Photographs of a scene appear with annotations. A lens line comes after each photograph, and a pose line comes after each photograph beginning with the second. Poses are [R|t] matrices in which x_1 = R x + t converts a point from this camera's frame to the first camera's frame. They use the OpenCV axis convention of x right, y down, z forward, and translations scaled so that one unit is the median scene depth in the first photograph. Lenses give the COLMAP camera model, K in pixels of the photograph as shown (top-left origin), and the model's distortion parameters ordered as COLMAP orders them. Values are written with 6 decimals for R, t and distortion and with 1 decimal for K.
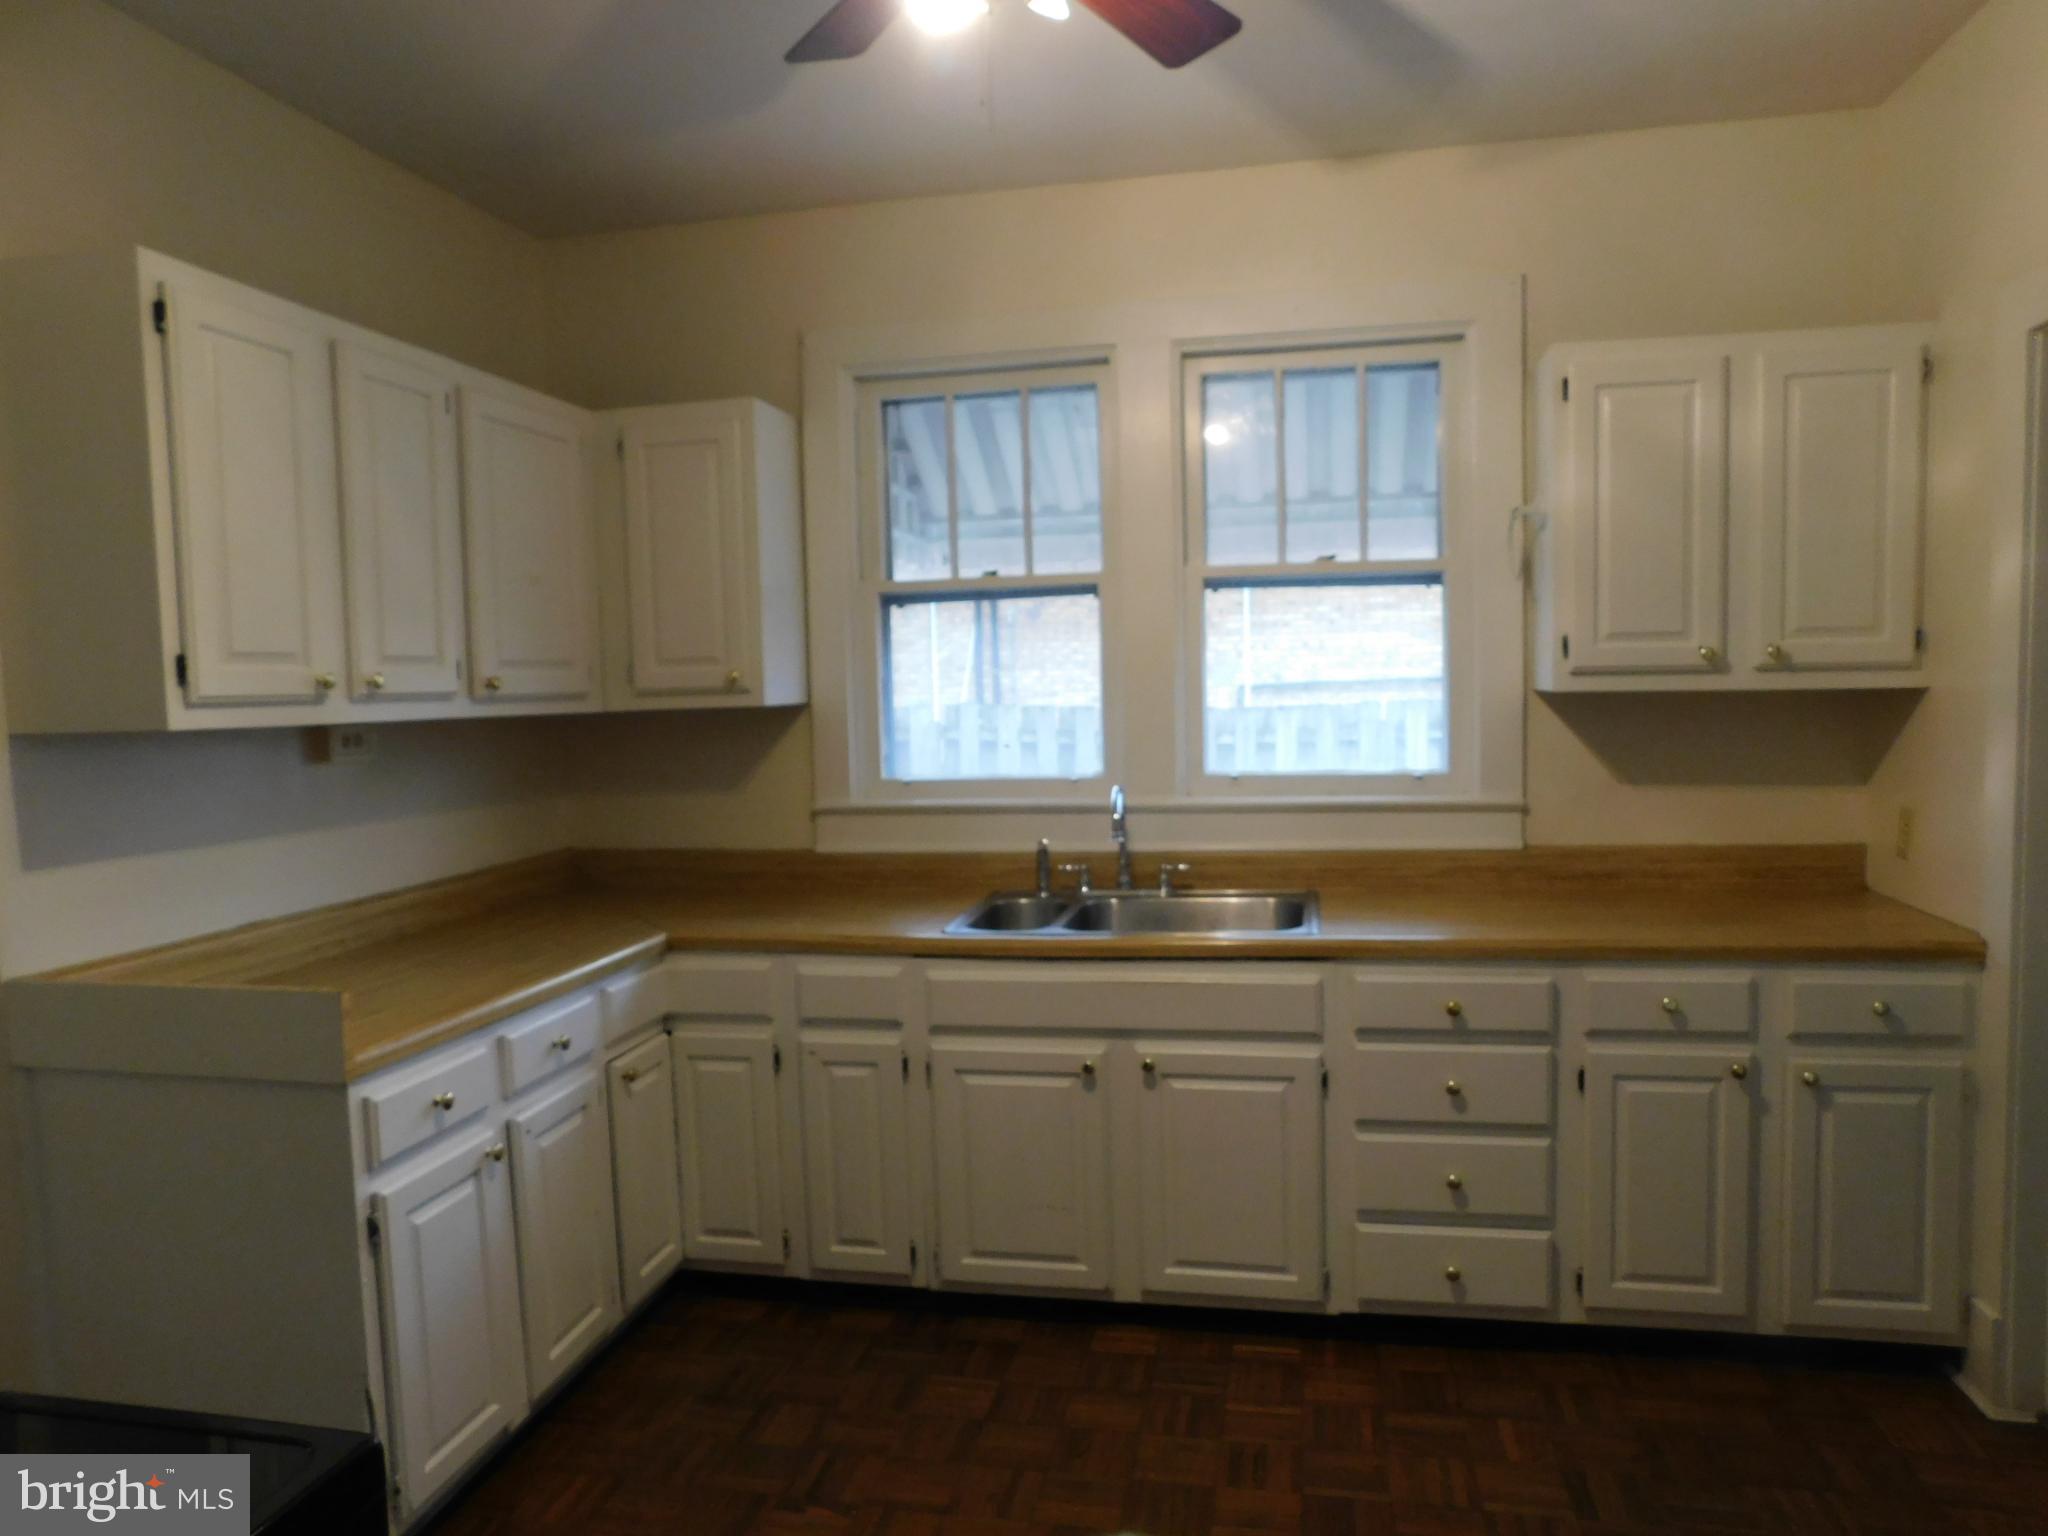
lens RADIAL K [[1348.4, 0, 1011.4], [0, 1348.4, 770.0], [0, 0, 1]] dist [-0.068878, 0.054624]
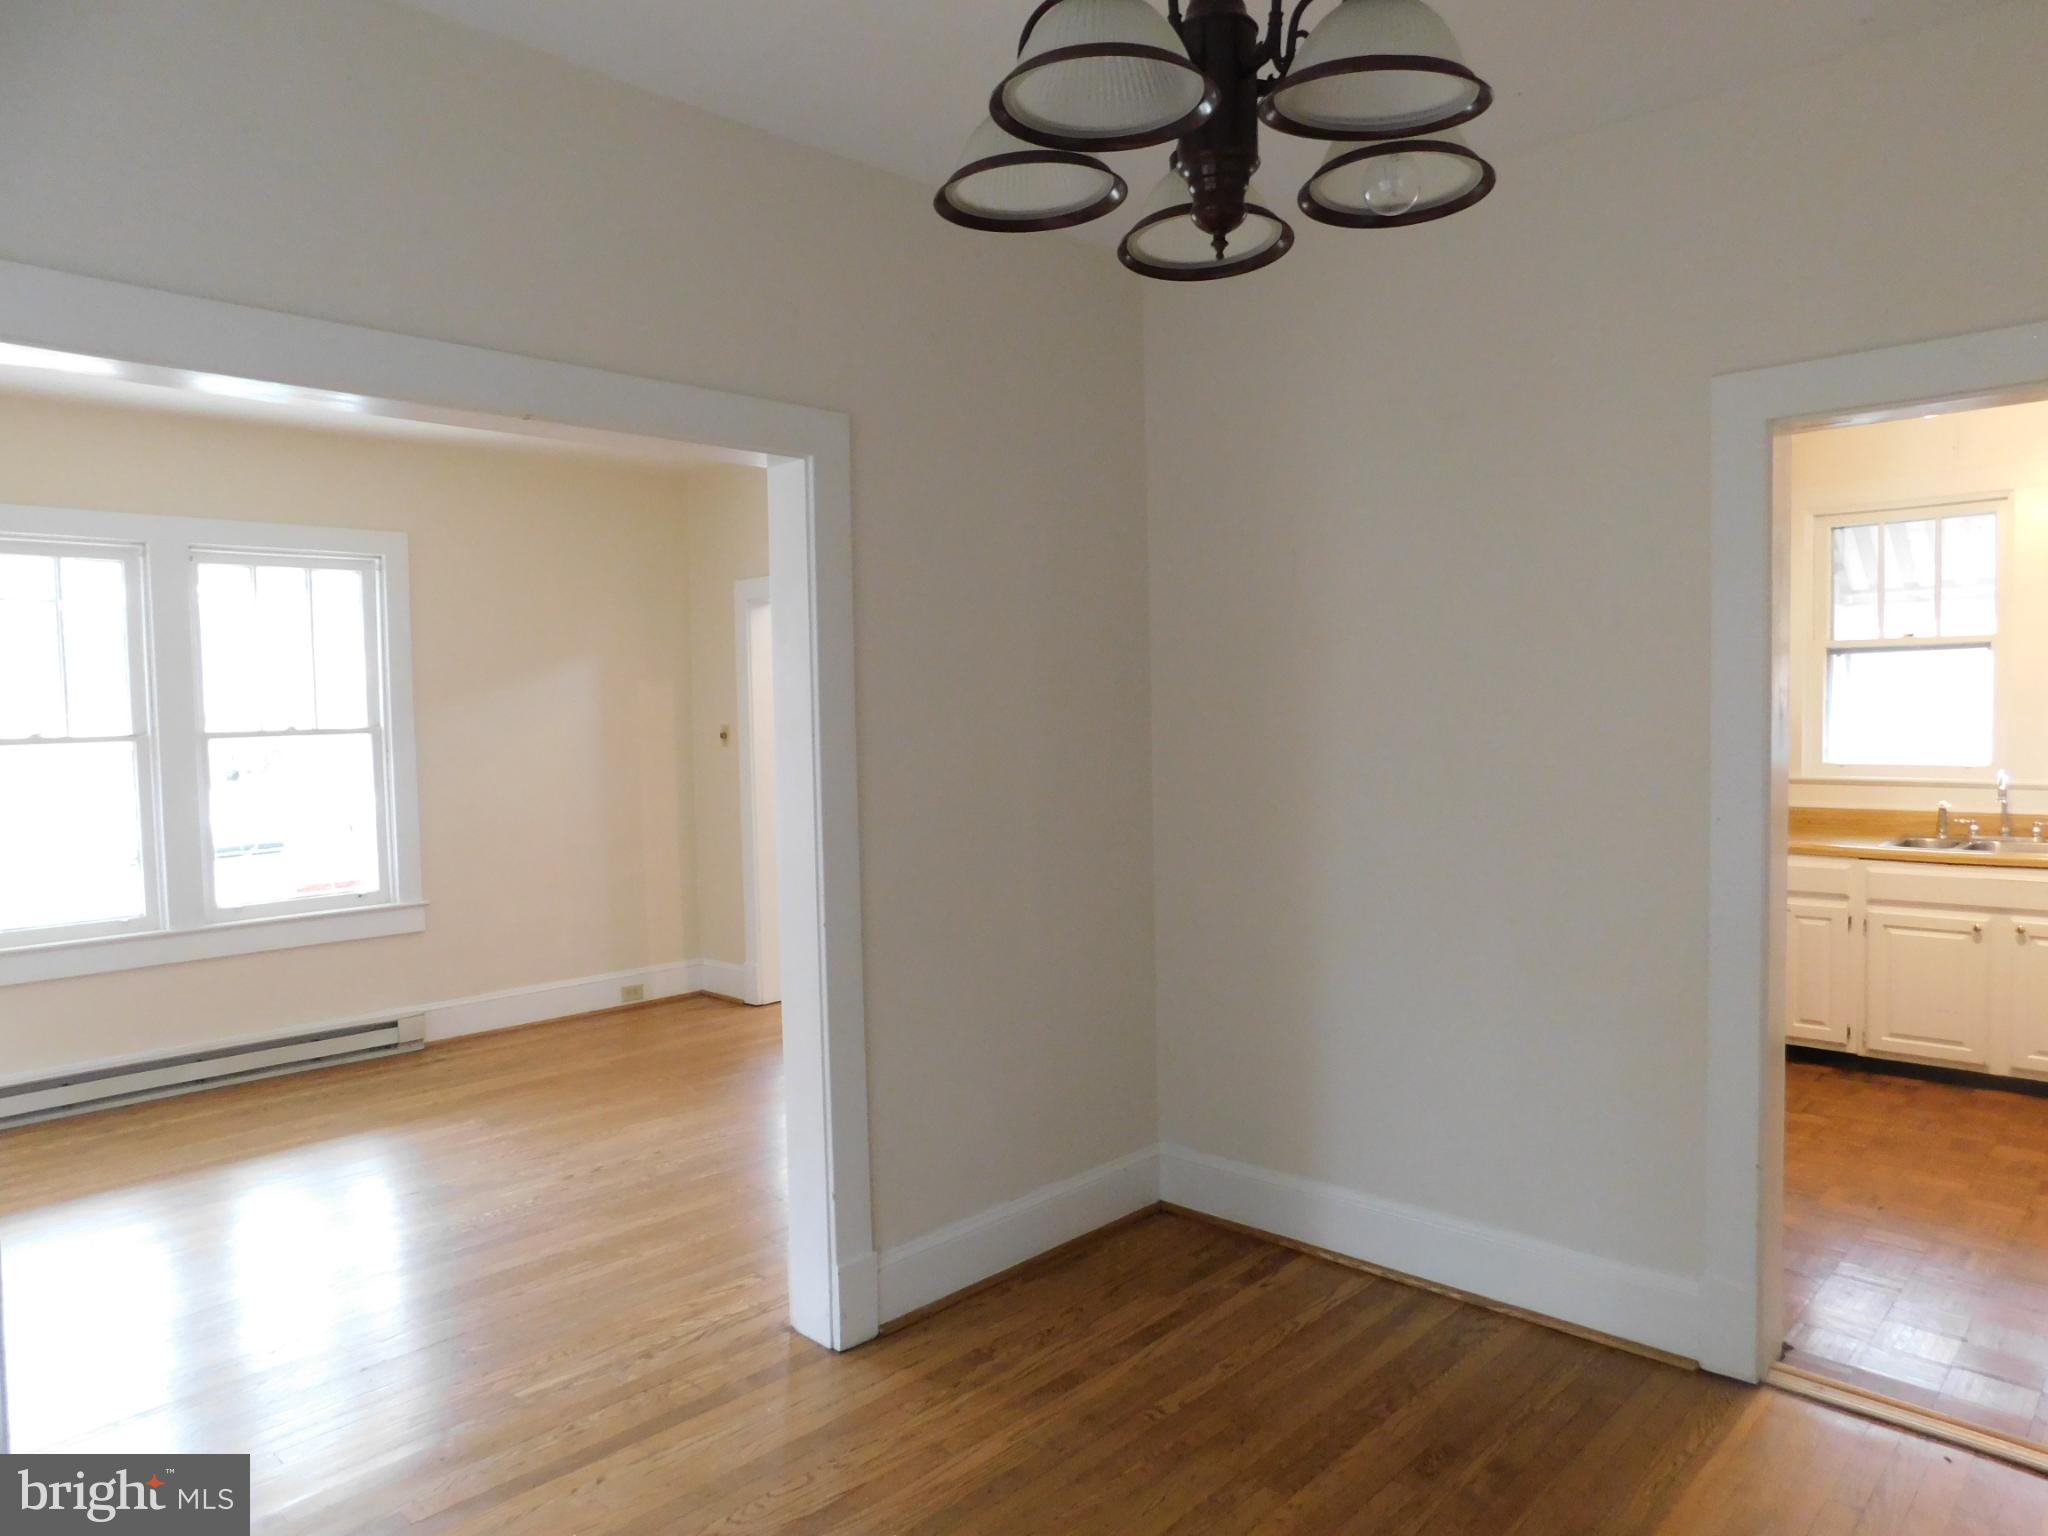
lens RADIAL K [[1348.4, 0, 1011.4], [0, 1348.4, 770.0], [0, 0, 1]] dist [-0.068878, 0.054624]
pose [[0.853026, 0.039609, -0.520363, -0.113568], [-0.043452, 0.999044, 0.004814, 0.057234], [0.520057, 0.018505, 0.853931, -0.978286]]
